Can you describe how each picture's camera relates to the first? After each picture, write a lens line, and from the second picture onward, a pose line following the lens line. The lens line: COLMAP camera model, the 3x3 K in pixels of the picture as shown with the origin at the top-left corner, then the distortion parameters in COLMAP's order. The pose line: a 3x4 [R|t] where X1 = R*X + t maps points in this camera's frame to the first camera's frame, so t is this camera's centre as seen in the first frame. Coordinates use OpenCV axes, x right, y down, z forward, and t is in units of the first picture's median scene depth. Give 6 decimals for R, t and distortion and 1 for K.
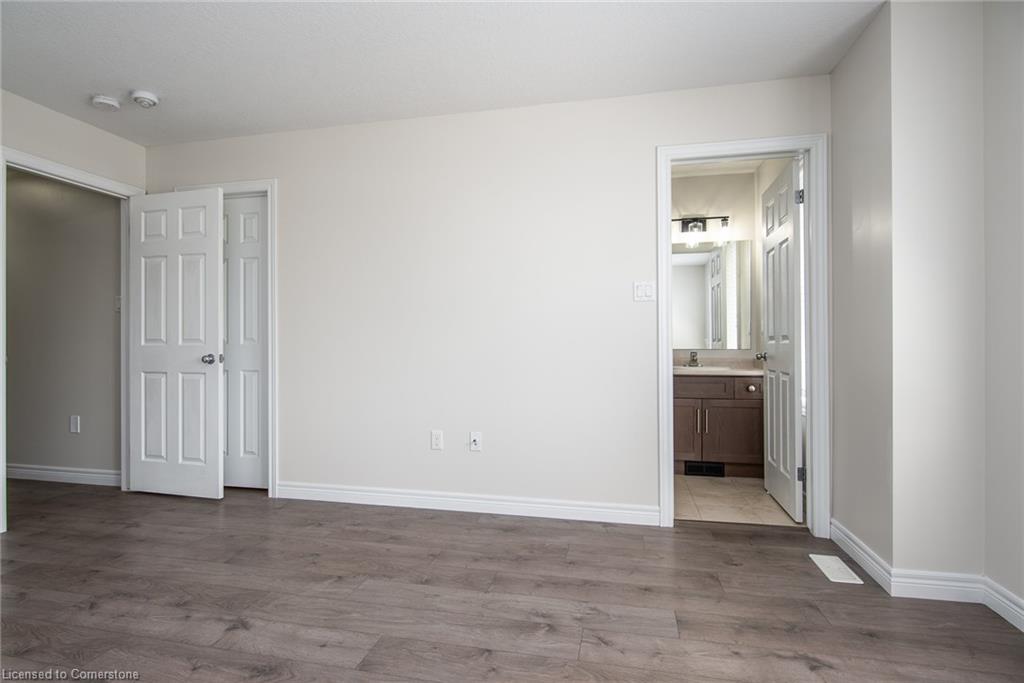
lens RADIAL K [[513.9, 0, 512.0], [0, 513.9, 341.5], [0, 0, 1]] dist [-0.003892, -0.000263]
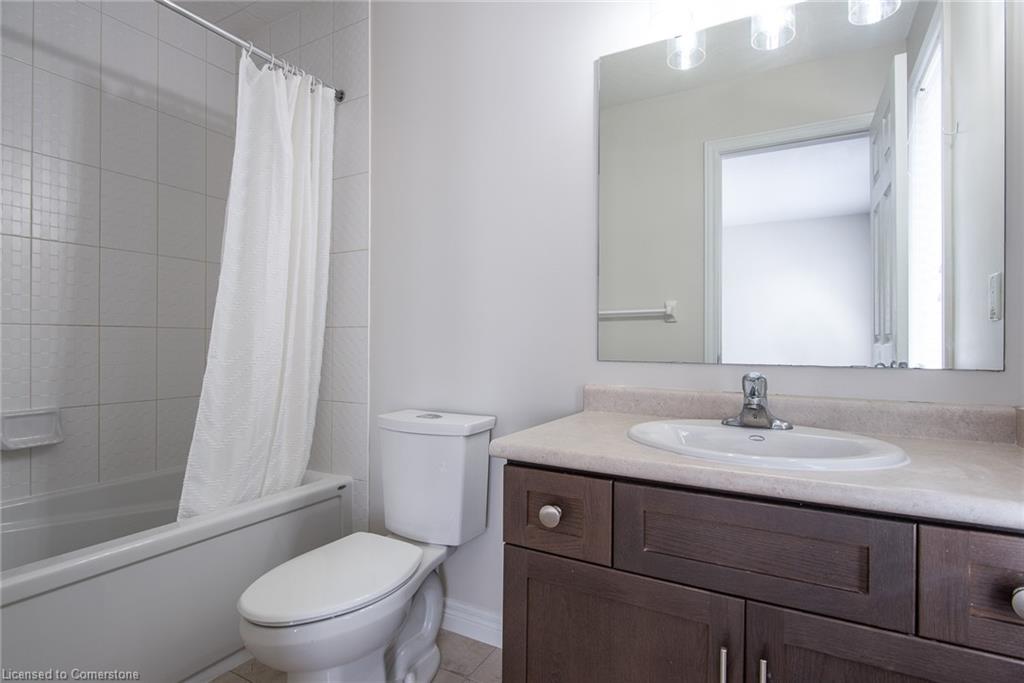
lens RADIAL K [[513.9, 0, 512.0], [0, 513.9, 341.5], [0, 0, 1]] dist [-0.003892, -0.000263]
pose [[0.958878, 0.012689, -0.283535, 0.290359], [-0.011862, 0.999919, 0.004635, 0.000617], [0.283571, -0.001081, 0.958951, 0.659669]]
